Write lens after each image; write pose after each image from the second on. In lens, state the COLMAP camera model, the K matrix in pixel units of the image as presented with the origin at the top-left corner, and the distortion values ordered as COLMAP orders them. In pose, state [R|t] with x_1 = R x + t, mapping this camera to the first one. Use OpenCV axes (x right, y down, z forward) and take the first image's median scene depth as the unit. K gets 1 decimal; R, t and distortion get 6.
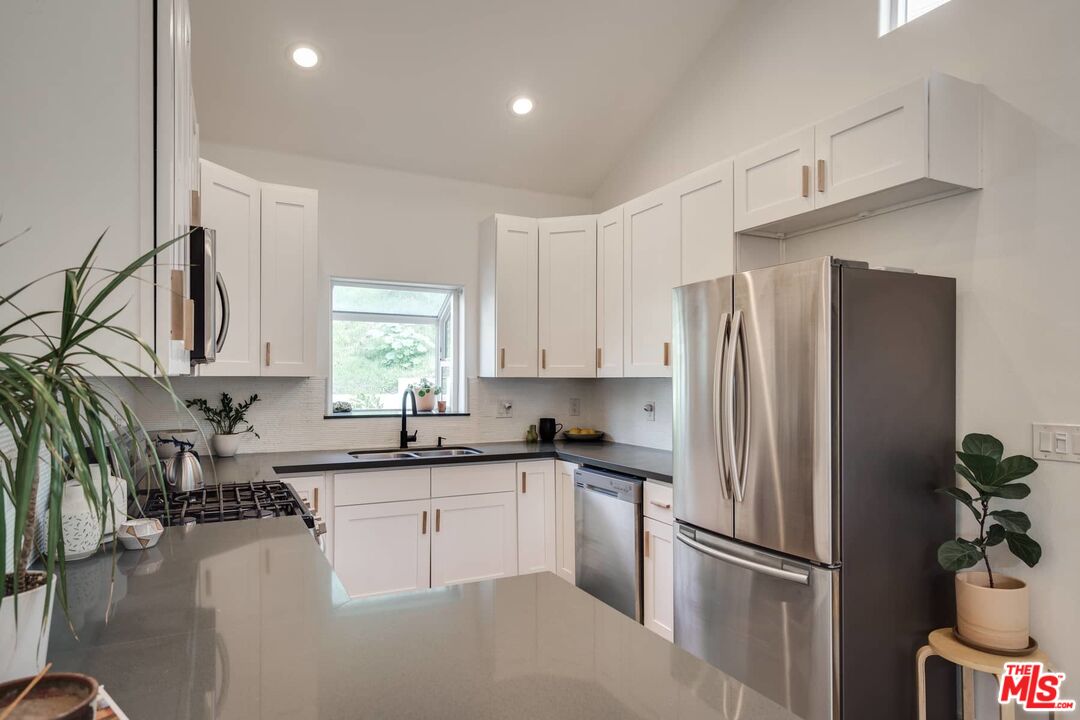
lens RADIAL K [[619.3, 0, 544.3], [0, 619.3, 376.6], [0, 0, 1]] dist [0.003399, 0.001042]
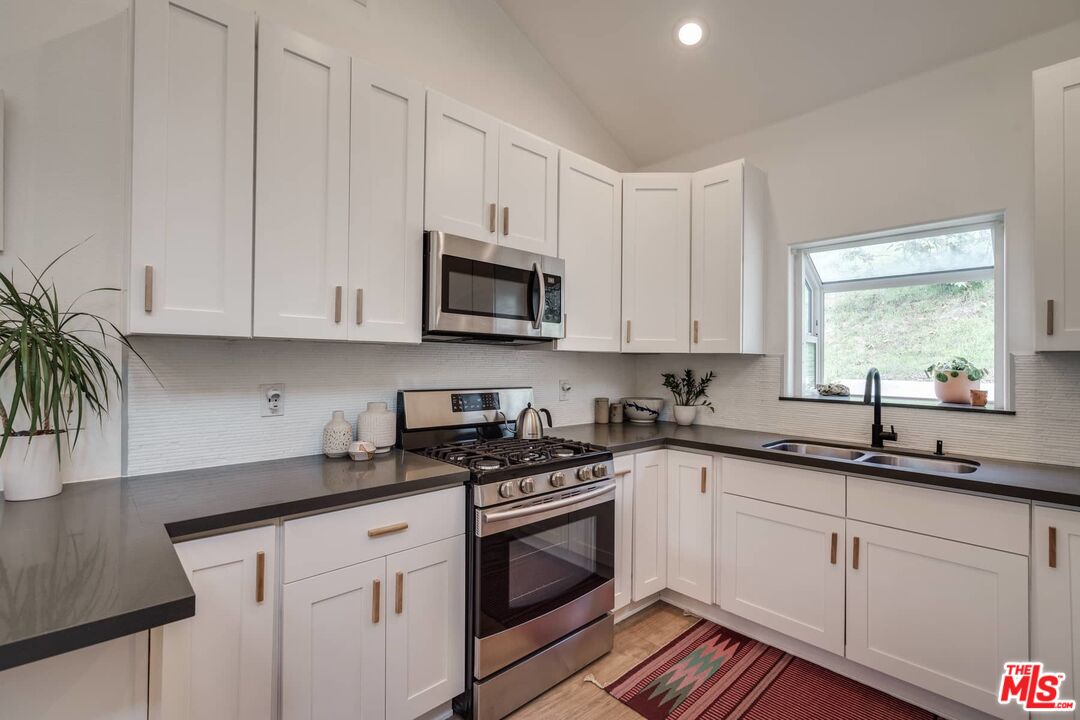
lens RADIAL K [[483.4, 0, 544.6], [0, 483.4, 356.4], [0, 0, 1]] dist [-0.002837, 0.001088]
pose [[0.283393, -0.013183, -0.958913, 0.237527], [-0.010280, 0.999806, -0.016783, 0.018863], [0.958949, 0.014614, 0.283203, 0.457337]]
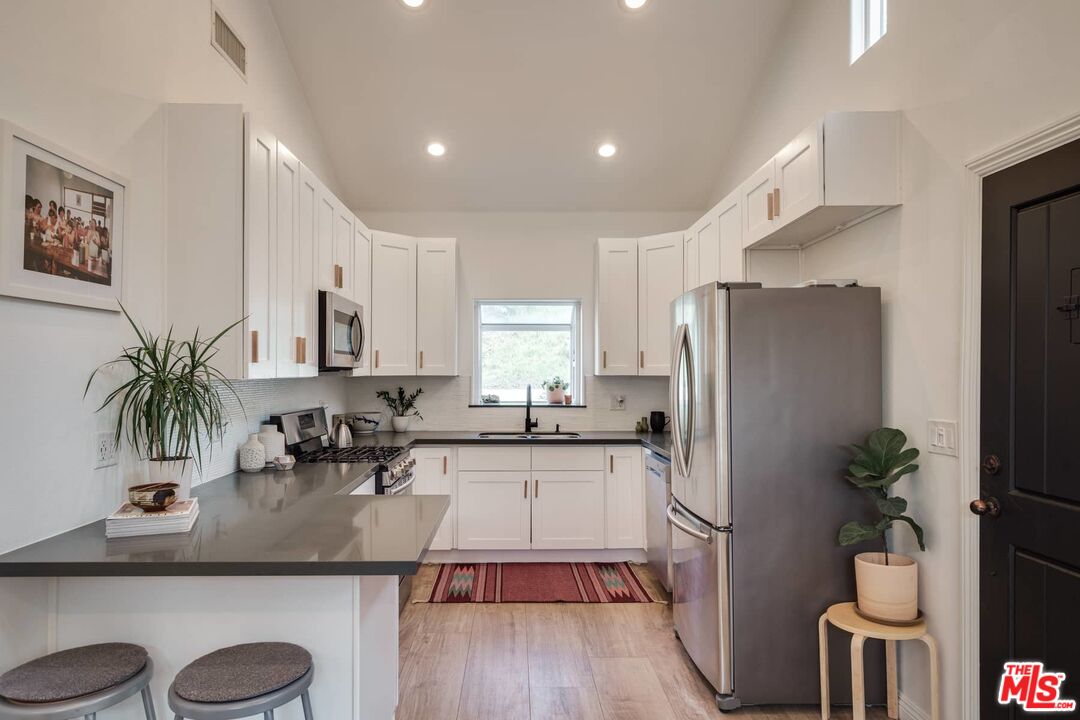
lens RADIAL K [[641.1, 0, 536.1], [0, 641.1, 363.4], [0, 0, 1]] dist [-0.000619, 0.000006]
pose [[0.904307, -0.009642, -0.426773, 0.357864], [0.004059, 0.999894, -0.013990, -0.005680], [0.426862, 0.010919, 0.904251, -0.175441]]
